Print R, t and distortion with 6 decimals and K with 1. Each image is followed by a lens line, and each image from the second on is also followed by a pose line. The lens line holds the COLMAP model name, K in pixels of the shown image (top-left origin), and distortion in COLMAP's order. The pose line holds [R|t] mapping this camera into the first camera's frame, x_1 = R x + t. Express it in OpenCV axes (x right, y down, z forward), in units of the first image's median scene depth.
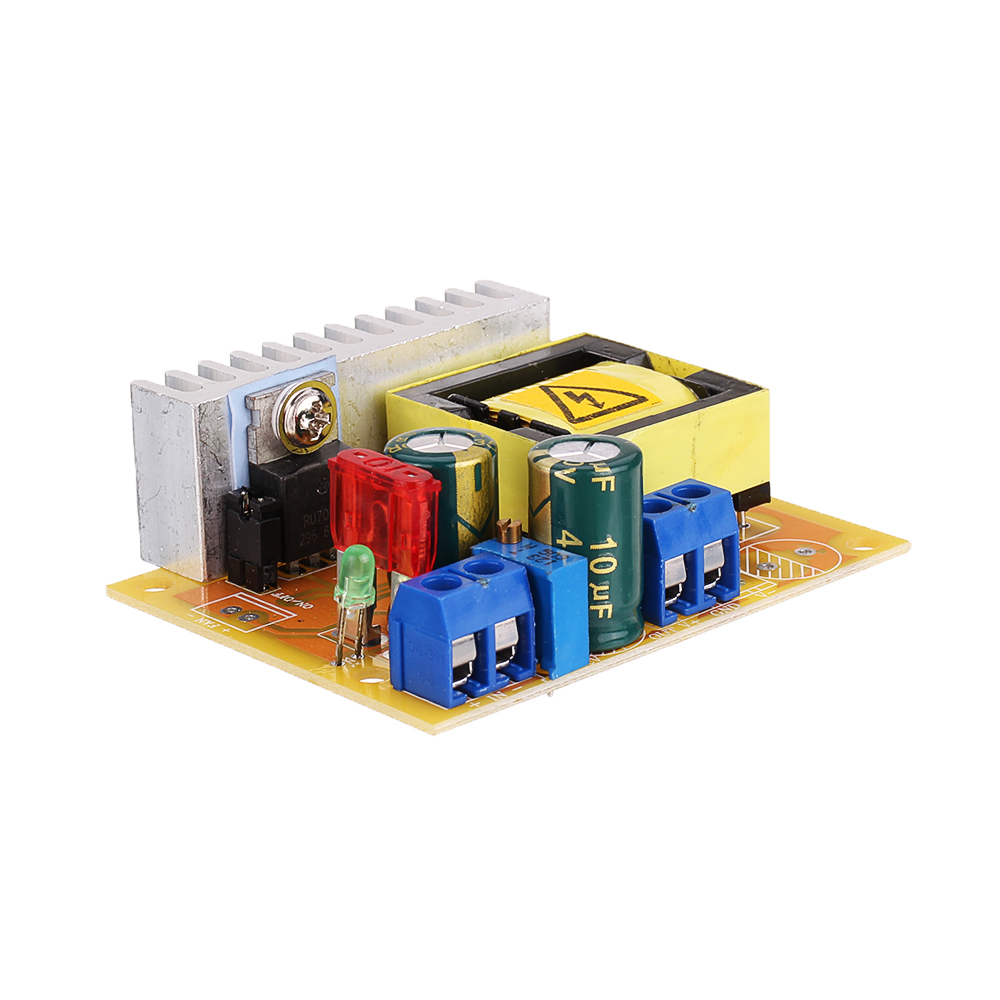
lens RADIAL K [[4549.0, 0, 501.6], [0, 4549.0, 500.8], [0, 0, 1]] dist [0.502363, 0.000000]
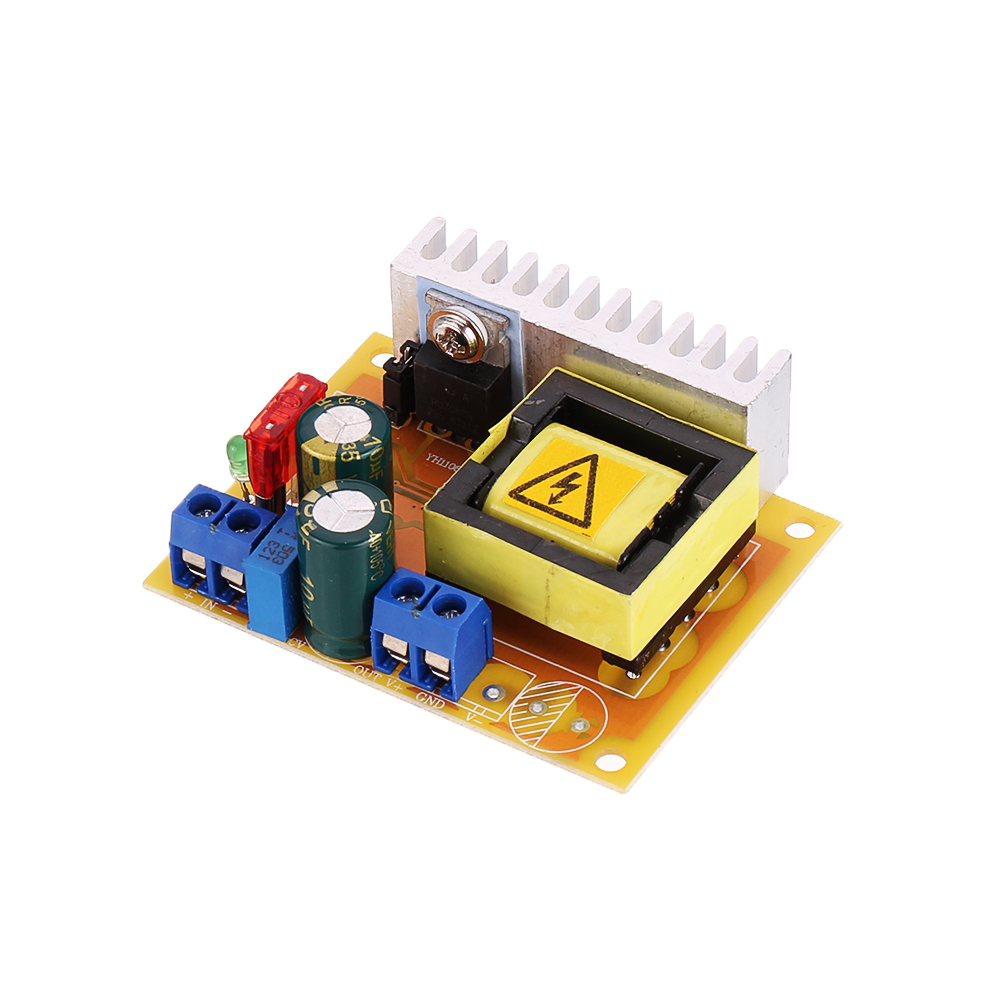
lens RADIAL K [[4549.0, 0, 498.8], [0, 4549.0, 502.4], [0, 0, 1]] dist [0.502363, 0.000000]
pose [[0.274880, 0.685618, -0.674068, 0.778403], [-0.315839, 0.726559, 0.610211, -0.704873], [0.908123, 0.045162, 0.416262, 0.525616]]
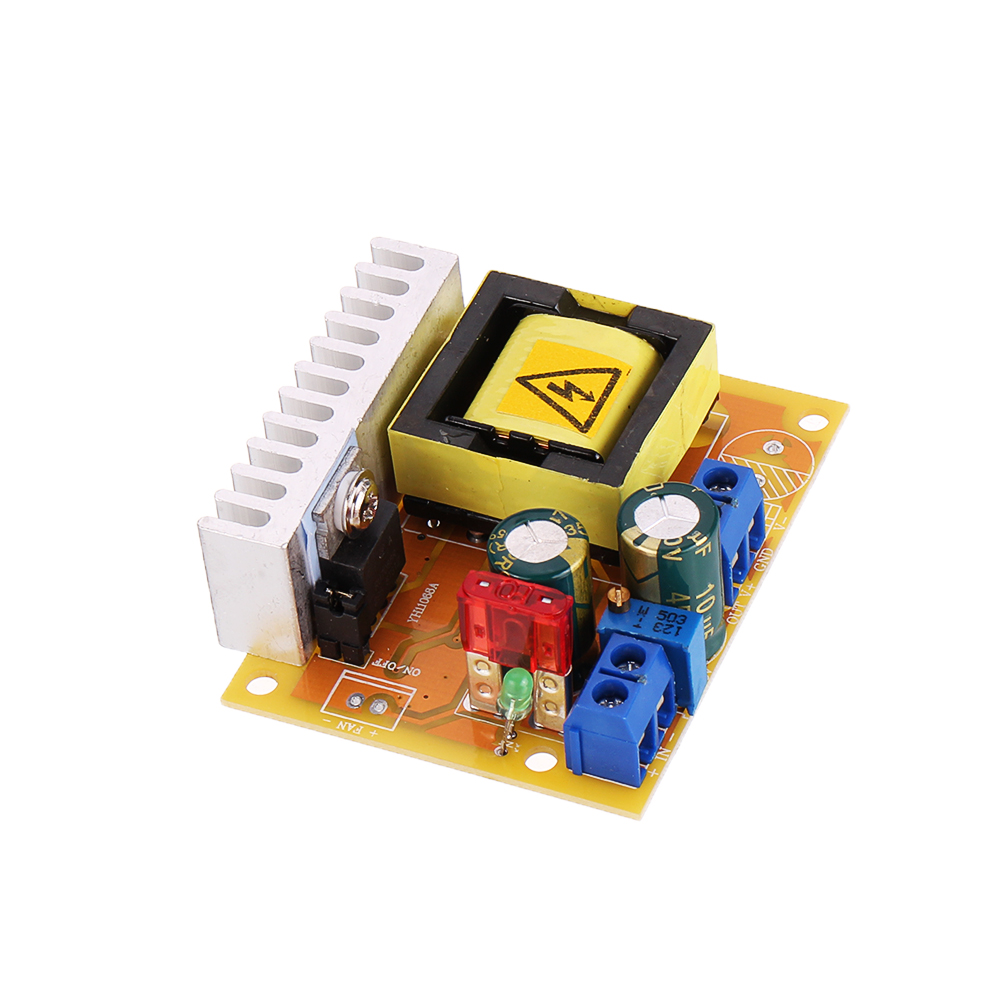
lens RADIAL K [[4549.0, 0, 505.9], [0, 4549.0, 499.5], [0, 0, 1]] dist [0.502363, 0.000000]
pose [[0.908453, -0.327698, 0.259473, -0.292539], [0.192379, 0.878914, 0.436464, -0.486688], [-0.371083, -0.346590, 0.861494, 0.052306]]
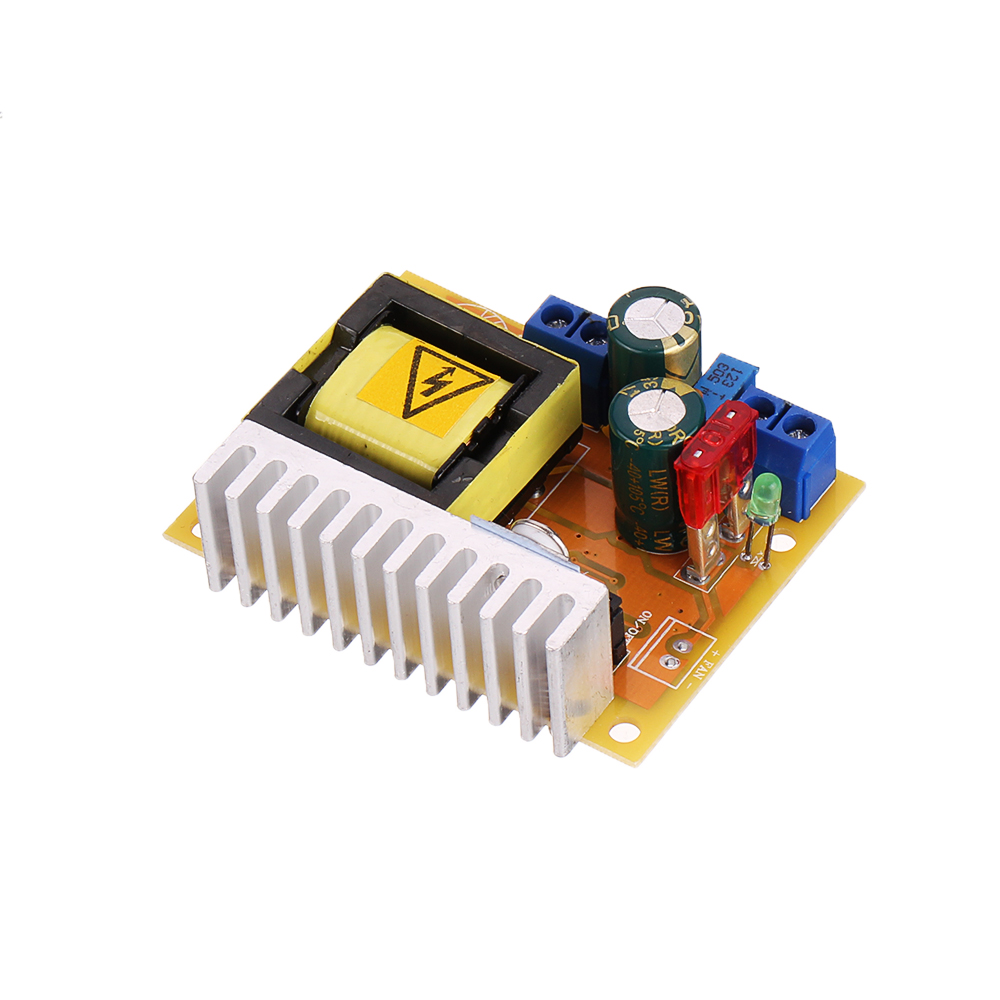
lens RADIAL K [[4549.0, 0, 501.7], [0, 4549.0, 503.3], [0, 0, 1]] dist [0.502363, 0.000000]
pose [[-0.237939, -0.703497, 0.669684, -0.773313], [0.375321, 0.569334, 0.731432, -0.835969], [-0.895834, 0.425383, 0.128571, 0.862737]]
